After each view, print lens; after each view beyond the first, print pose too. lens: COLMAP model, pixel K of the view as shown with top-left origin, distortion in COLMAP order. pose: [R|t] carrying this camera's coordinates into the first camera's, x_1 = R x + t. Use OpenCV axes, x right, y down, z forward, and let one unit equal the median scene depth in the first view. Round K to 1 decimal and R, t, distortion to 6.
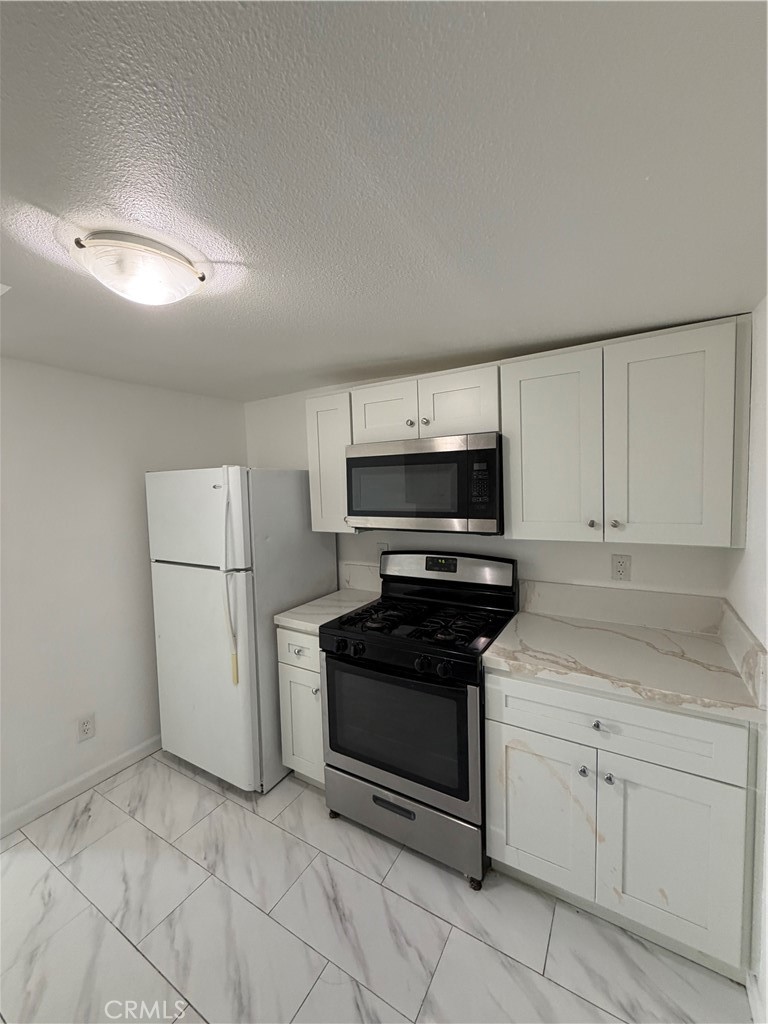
lens RADIAL K [[408.0, 0, 384.0], [0, 408.0, 512.0], [0, 0, 1]] dist [-0.000850, 0.000196]
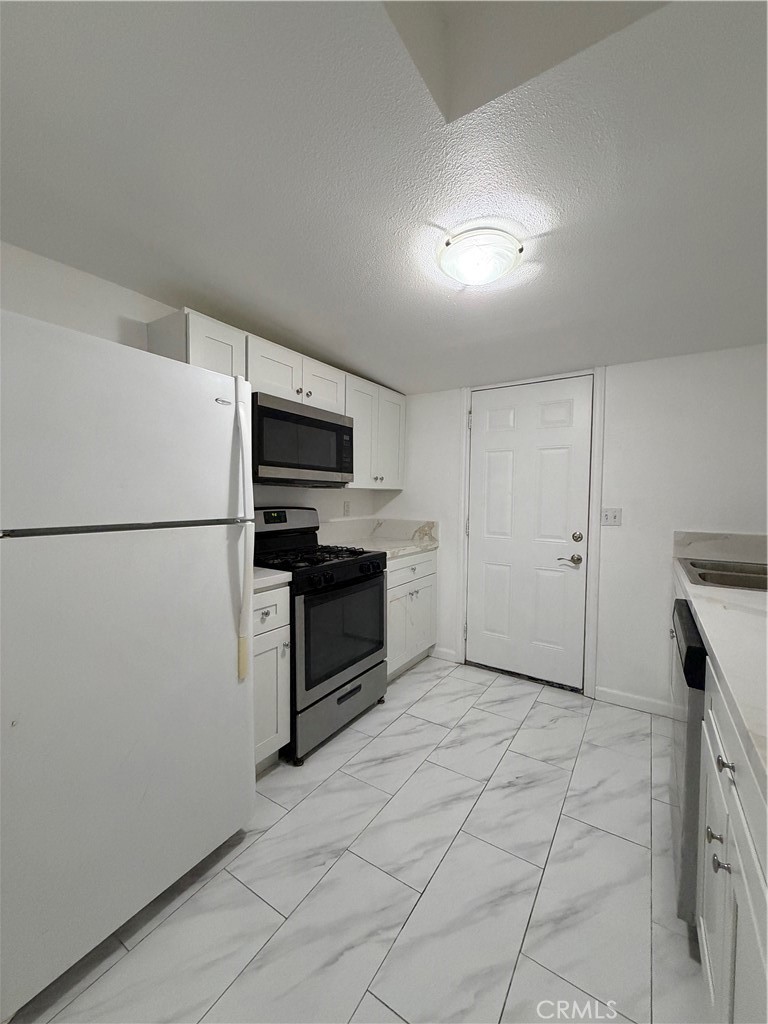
lens RADIAL K [[408.0, 0, 384.0], [0, 408.0, 512.0], [0, 0, 1]] dist [-0.000850, 0.000196]
pose [[0.041949, -0.010570, 0.999064, -1.215488], [0.057696, 0.998301, 0.008139, 0.150304], [-0.997452, 0.057300, 0.042488, 0.792441]]
